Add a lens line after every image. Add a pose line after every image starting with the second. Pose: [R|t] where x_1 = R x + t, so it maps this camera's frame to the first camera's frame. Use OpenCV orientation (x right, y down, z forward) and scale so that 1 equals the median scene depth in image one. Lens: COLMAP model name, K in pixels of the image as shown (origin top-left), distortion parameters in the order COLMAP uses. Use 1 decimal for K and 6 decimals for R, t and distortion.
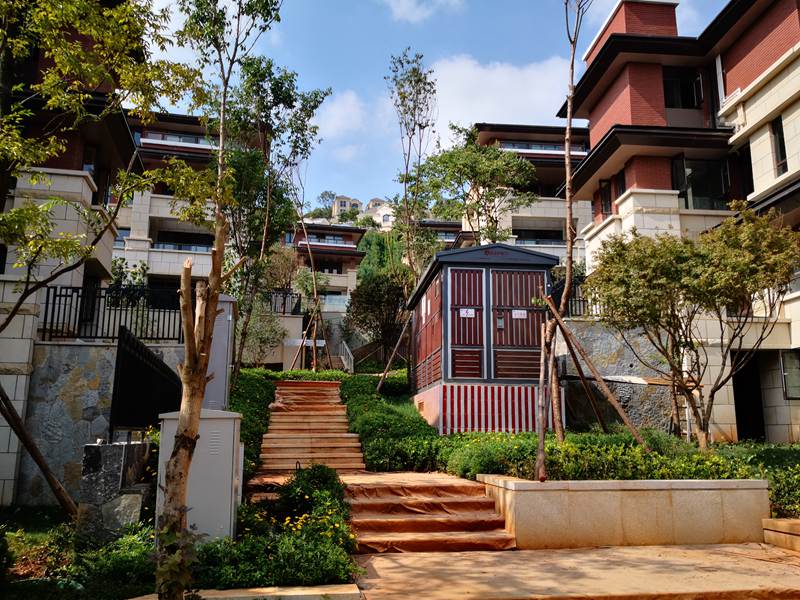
lens RADIAL K [[639.7, 0, 420.5], [0, 639.7, 303.5], [0, 0, 1]] dist [0.003289, -0.014832]
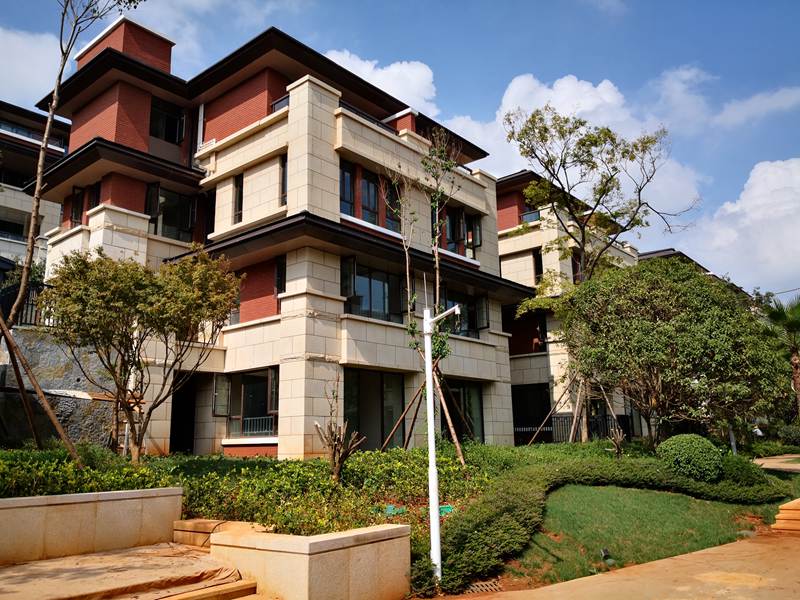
lens RADIAL K [[642.6, 0, 377.5], [0, 642.6, 301.0], [0, 0, 1]] dist [0.012049, -0.042775]
pose [[0.732585, 0.132497, 0.667656, -0.016167], [-0.117864, 0.990747, -0.067289, -0.014276], [-0.670394, -0.029398, 0.741423, -0.059784]]
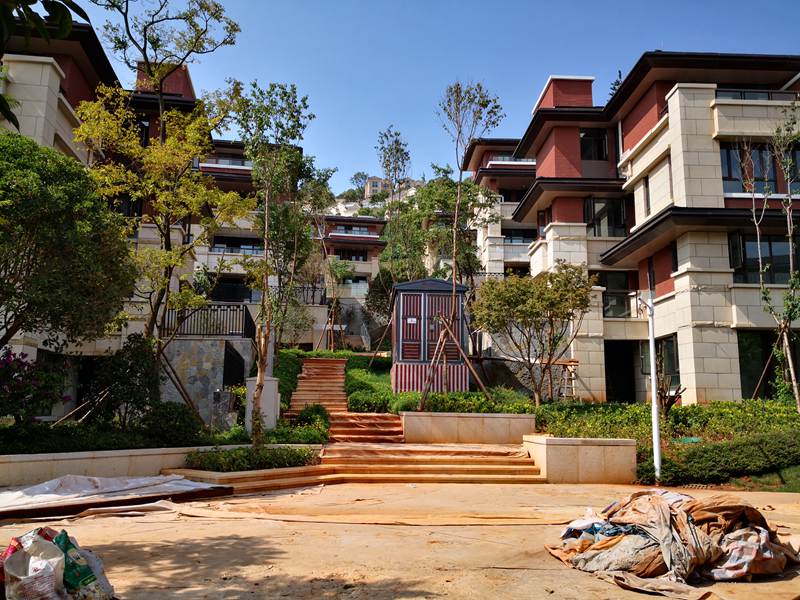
lens RADIAL K [[640.9, 0, 390.5], [0, 640.9, 296.5], [0, 0, 1]] dist [0.022727, -0.064318]
pose [[0.994482, -0.006741, -0.104688, 0.175001], [0.010142, 0.999437, 0.031986, -0.092813], [0.104413, -0.032871, 0.993991, -0.596261]]
